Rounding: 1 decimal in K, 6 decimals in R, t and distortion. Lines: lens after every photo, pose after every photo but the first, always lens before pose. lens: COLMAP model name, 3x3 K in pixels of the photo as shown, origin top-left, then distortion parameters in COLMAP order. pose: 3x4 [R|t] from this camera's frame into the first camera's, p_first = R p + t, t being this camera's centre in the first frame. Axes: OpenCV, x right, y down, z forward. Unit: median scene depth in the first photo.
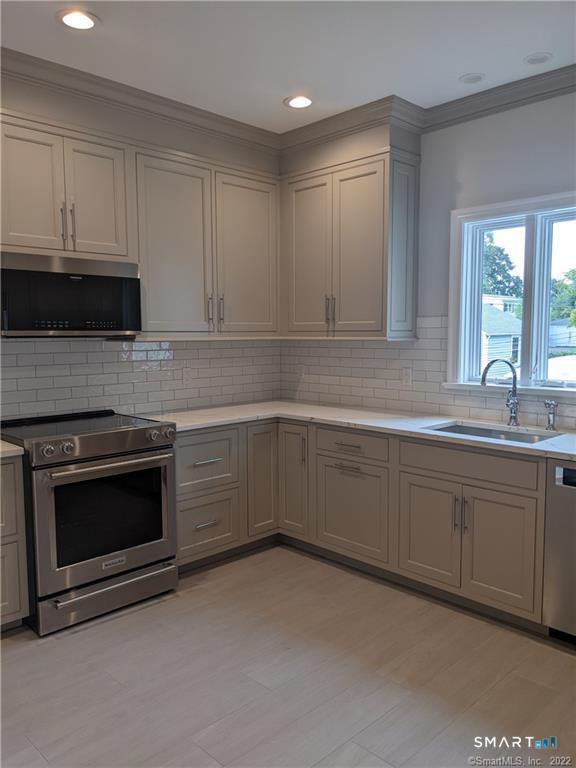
lens RADIAL K [[604.8, 0, 271.5], [0, 604.8, 387.8], [0, 0, 1]] dist [0.057587, -0.120663]
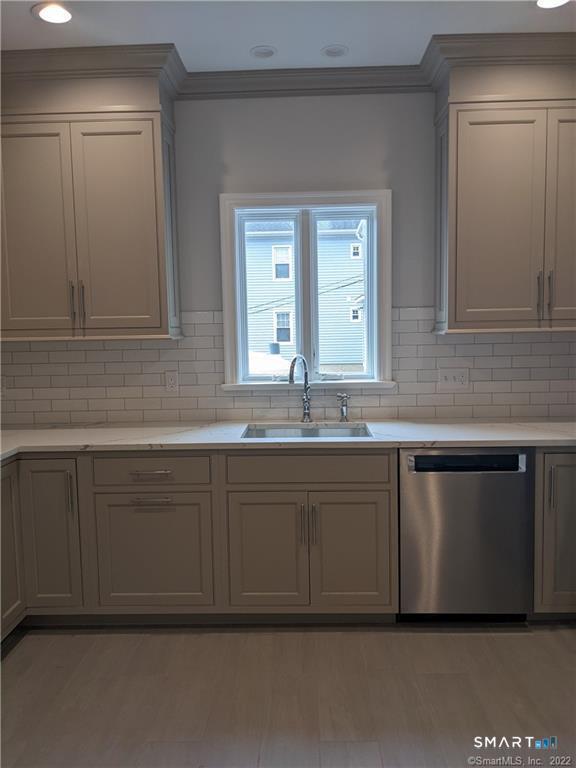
lens RADIAL K [[608.3, 0, 292.0], [0, 608.3, 375.0], [0, 0, 1]] dist [0.063254, -0.124029]
pose [[0.702476, -0.067276, 0.708520, -0.293382], [0.080984, 0.996612, 0.014337, -0.028193], [-0.707084, 0.047308, 0.705545, 0.300686]]
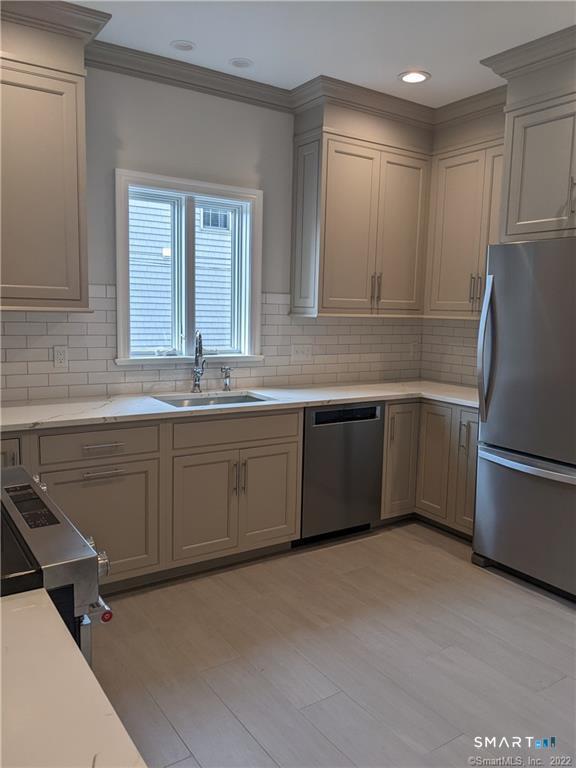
lens RADIAL K [[606.2, 0, 301.4], [0, 606.2, 384.2], [0, 0, 1]] dist [0.061788, -0.116369]
pose [[0.148910, -0.115215, 0.982116, -0.597722], [0.063401, 0.992258, 0.106792, -0.053187], [-0.986816, 0.046365, 0.155062, 0.609359]]
